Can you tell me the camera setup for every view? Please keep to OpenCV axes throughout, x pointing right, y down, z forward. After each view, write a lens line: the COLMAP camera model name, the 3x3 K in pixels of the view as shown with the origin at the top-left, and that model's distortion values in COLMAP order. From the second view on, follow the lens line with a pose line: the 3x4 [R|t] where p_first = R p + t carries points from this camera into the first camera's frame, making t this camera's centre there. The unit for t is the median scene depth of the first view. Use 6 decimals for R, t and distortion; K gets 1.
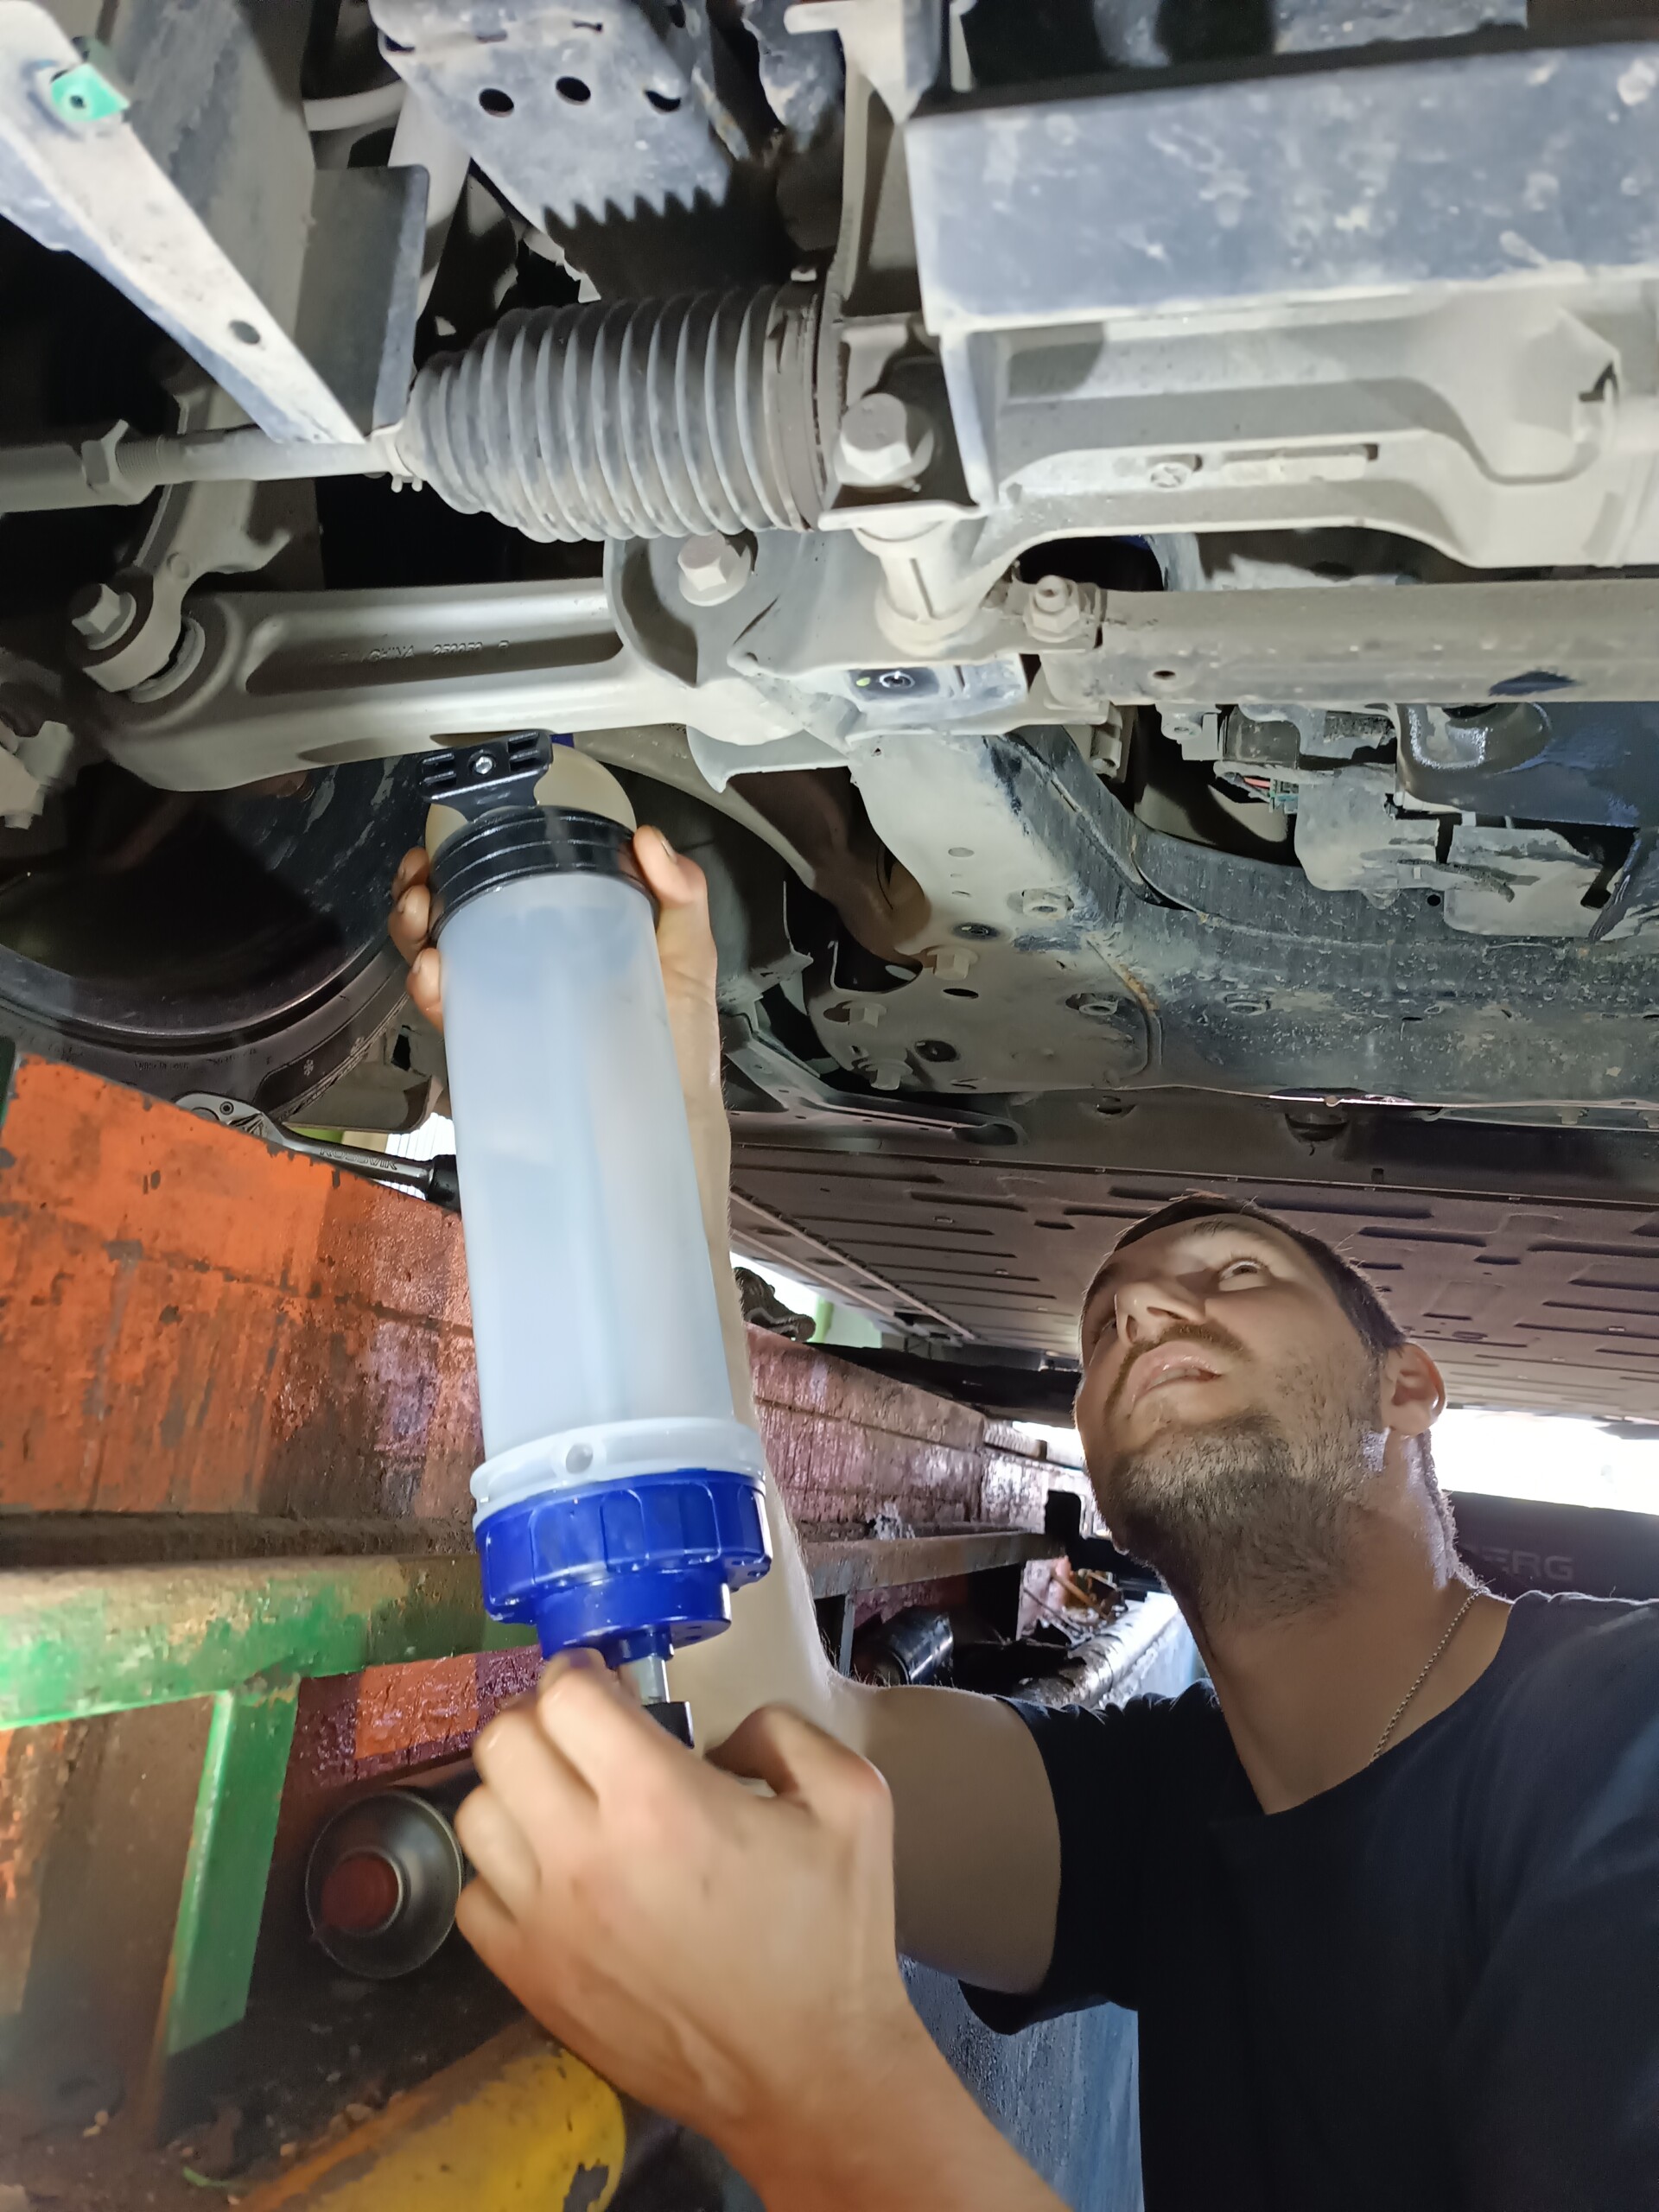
lens RADIAL K [[1622.4, 0, 816.7], [0, 1622.4, 1105.5], [0, 0, 1]] dist [-0.003330, 0.001593]
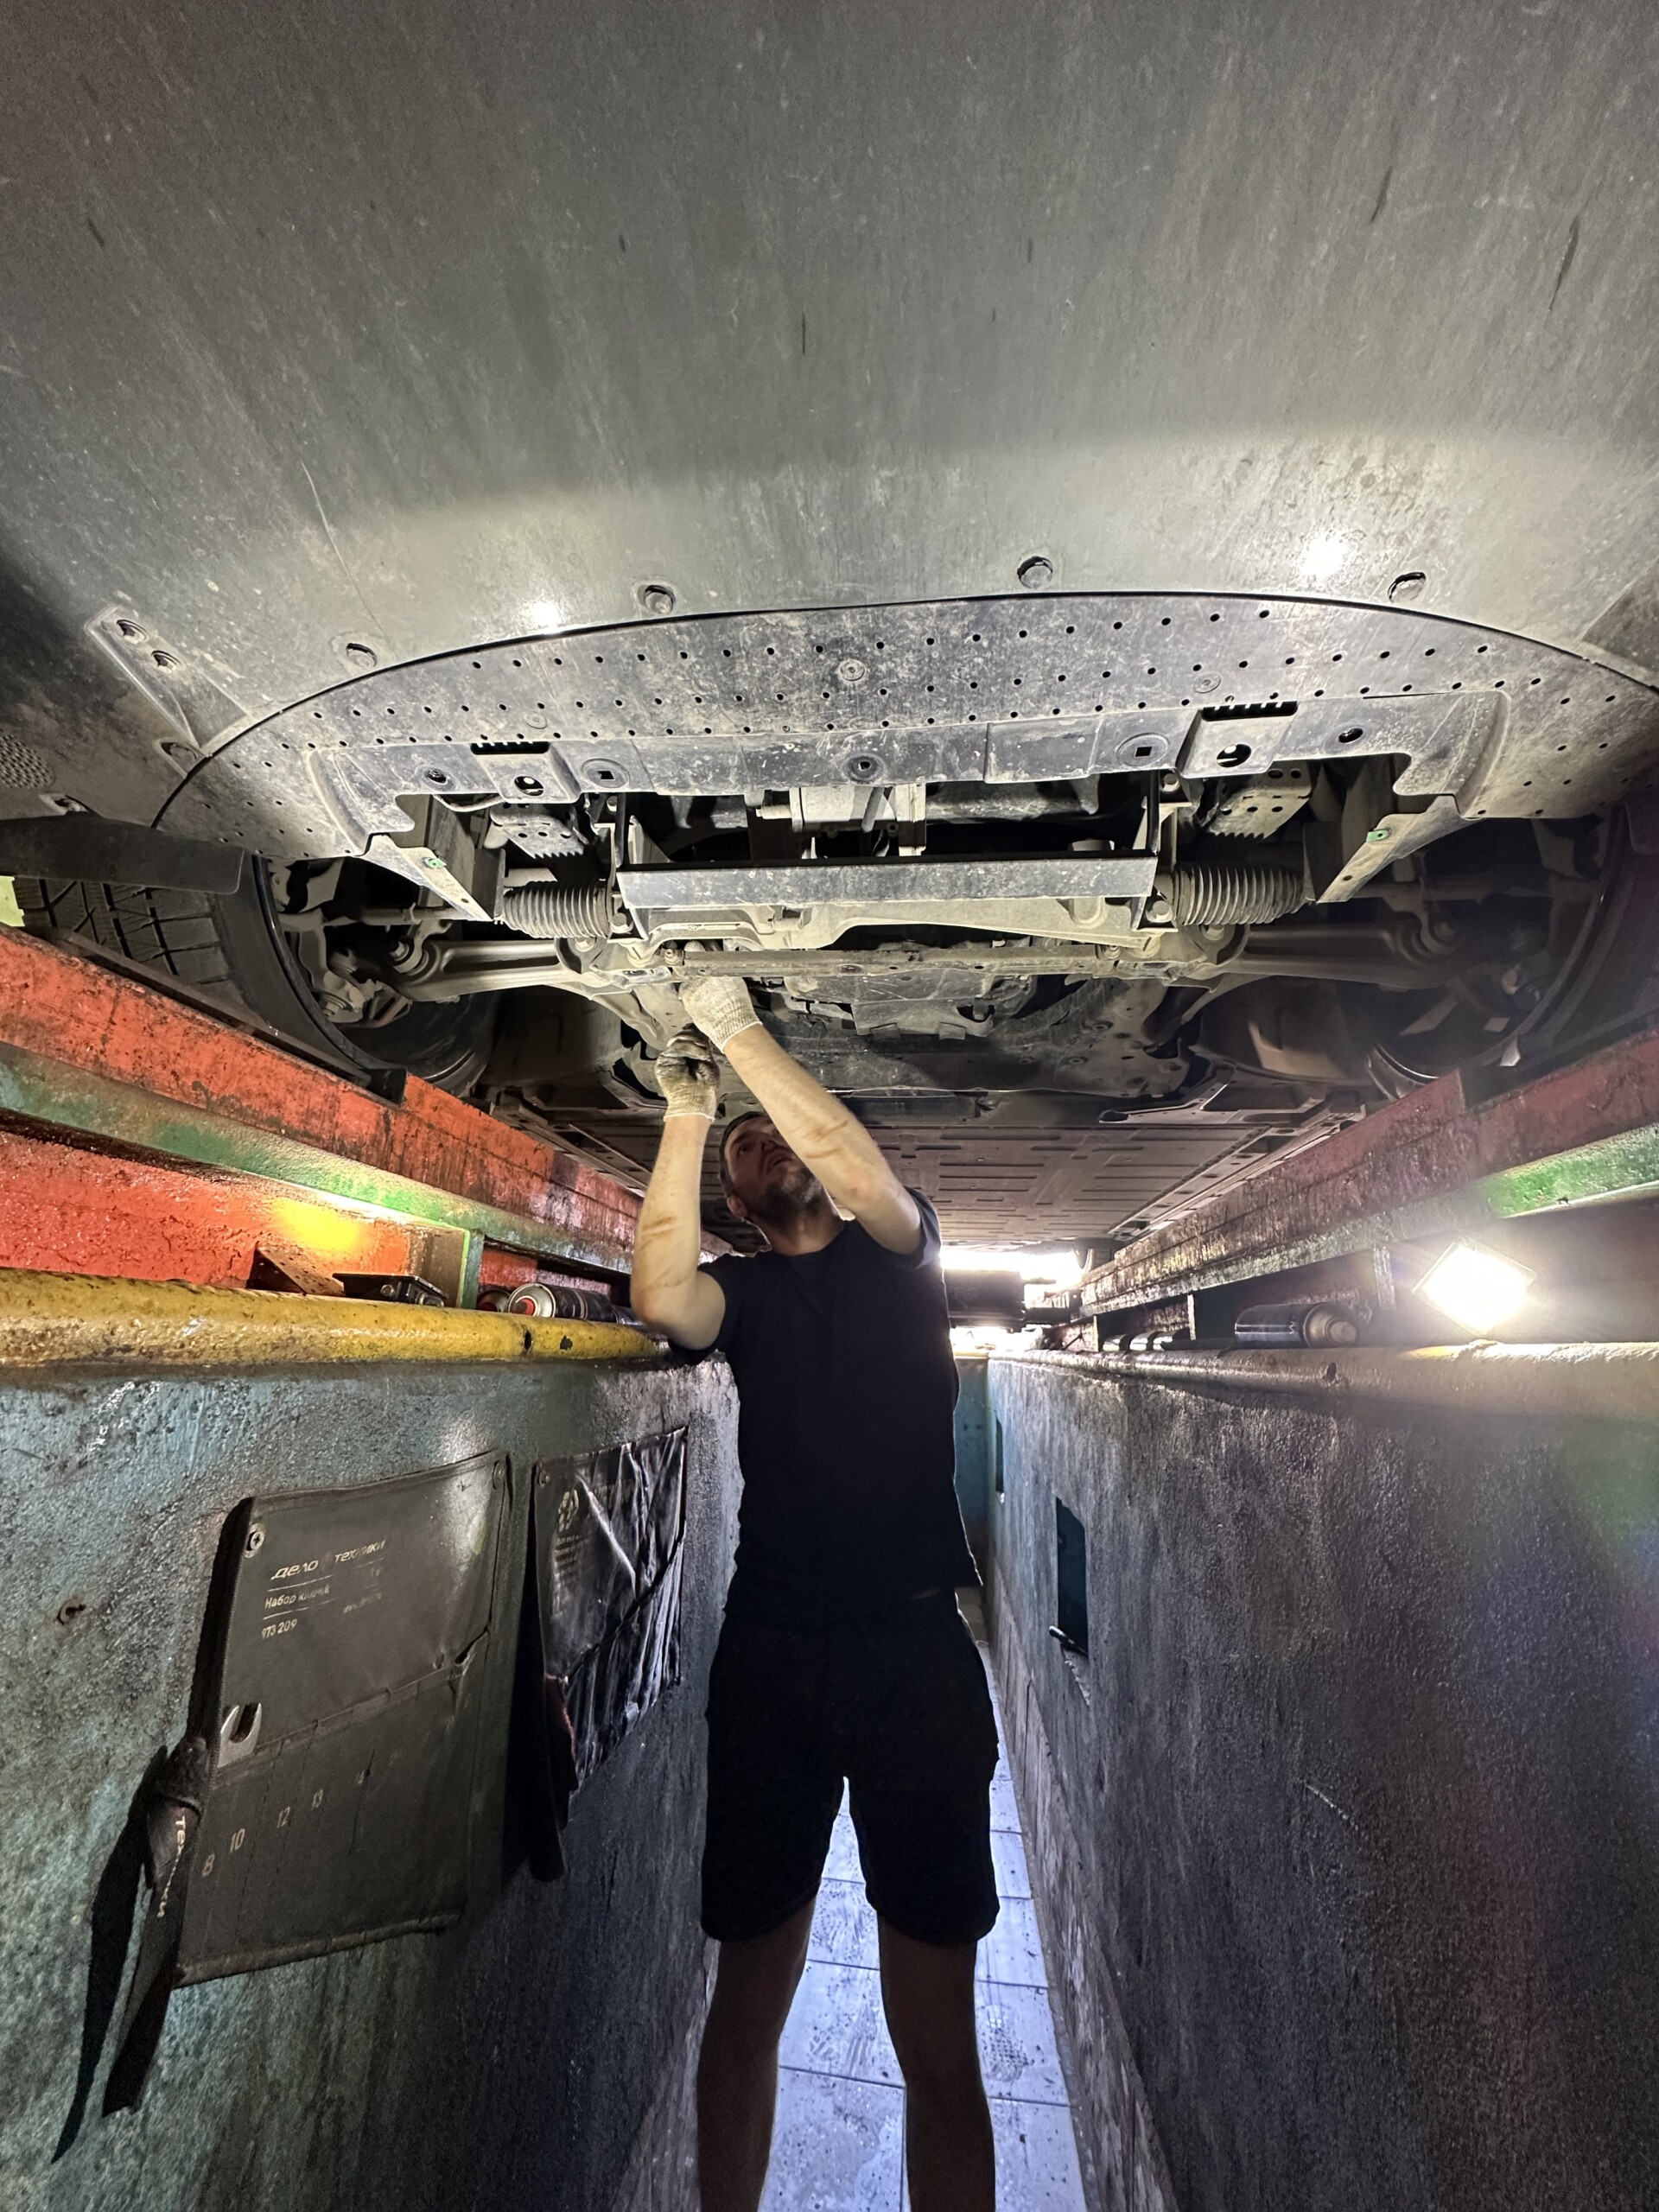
lens RADIAL K [[885.5, 0, 838.1], [0, 885.5, 1105.3], [0, 0, 1]] dist [-0.001332, 0.000225]
pose [[0.982974, -0.043878, 0.178427, 0.082787], [0.050347, 0.998223, -0.031886, 0.088472], [-0.176711, 0.040326, 0.983436, -0.697233]]
